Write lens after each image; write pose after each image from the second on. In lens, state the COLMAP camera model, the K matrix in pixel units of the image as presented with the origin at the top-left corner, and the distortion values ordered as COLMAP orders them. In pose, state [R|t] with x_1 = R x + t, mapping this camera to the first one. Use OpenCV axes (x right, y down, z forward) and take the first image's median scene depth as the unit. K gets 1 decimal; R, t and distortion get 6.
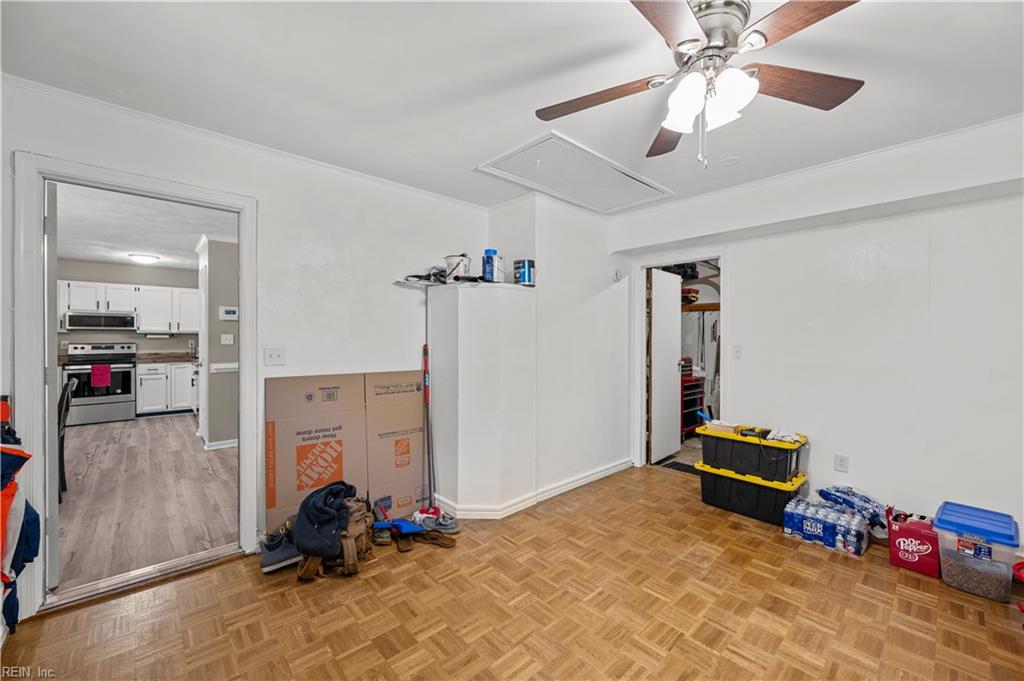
lens RADIAL K [[407.0, 0, 513.6], [0, 407.0, 338.6], [0, 0, 1]] dist [0.000814, -0.000147]
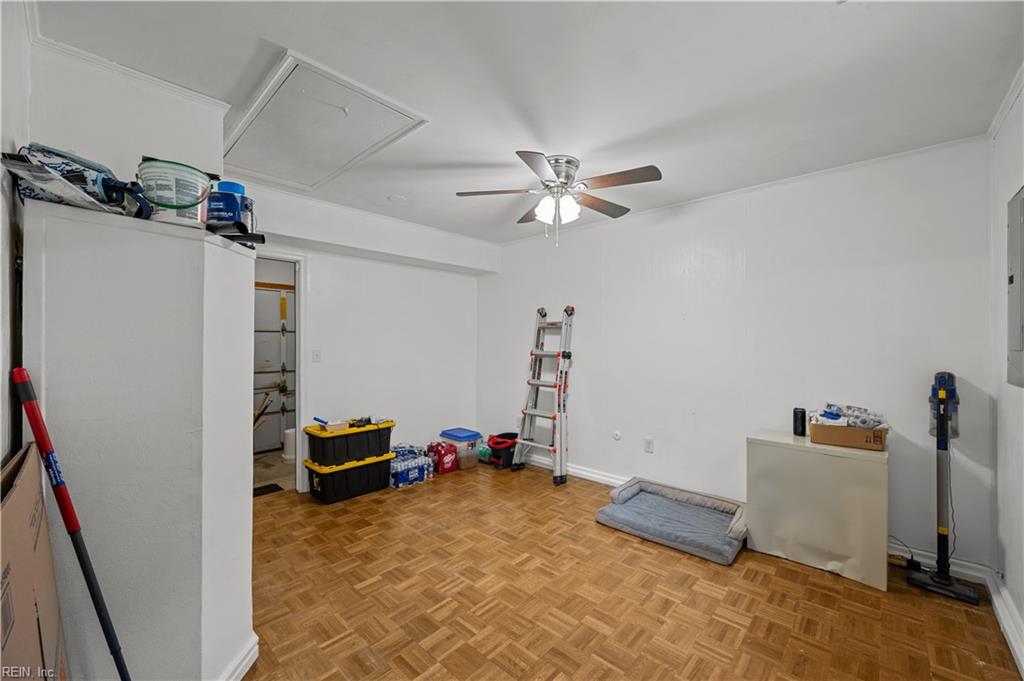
lens RADIAL K [[407.0, 0, 513.3], [0, 407.0, 340.2], [0, 0, 1]] dist [0.000814, -0.000147]
pose [[-0.084955, -0.002207, 0.996382, -0.703863], [0.002790, 0.999993, 0.002453, -0.011213], [-0.996381, 0.002989, -0.084948, 0.744621]]
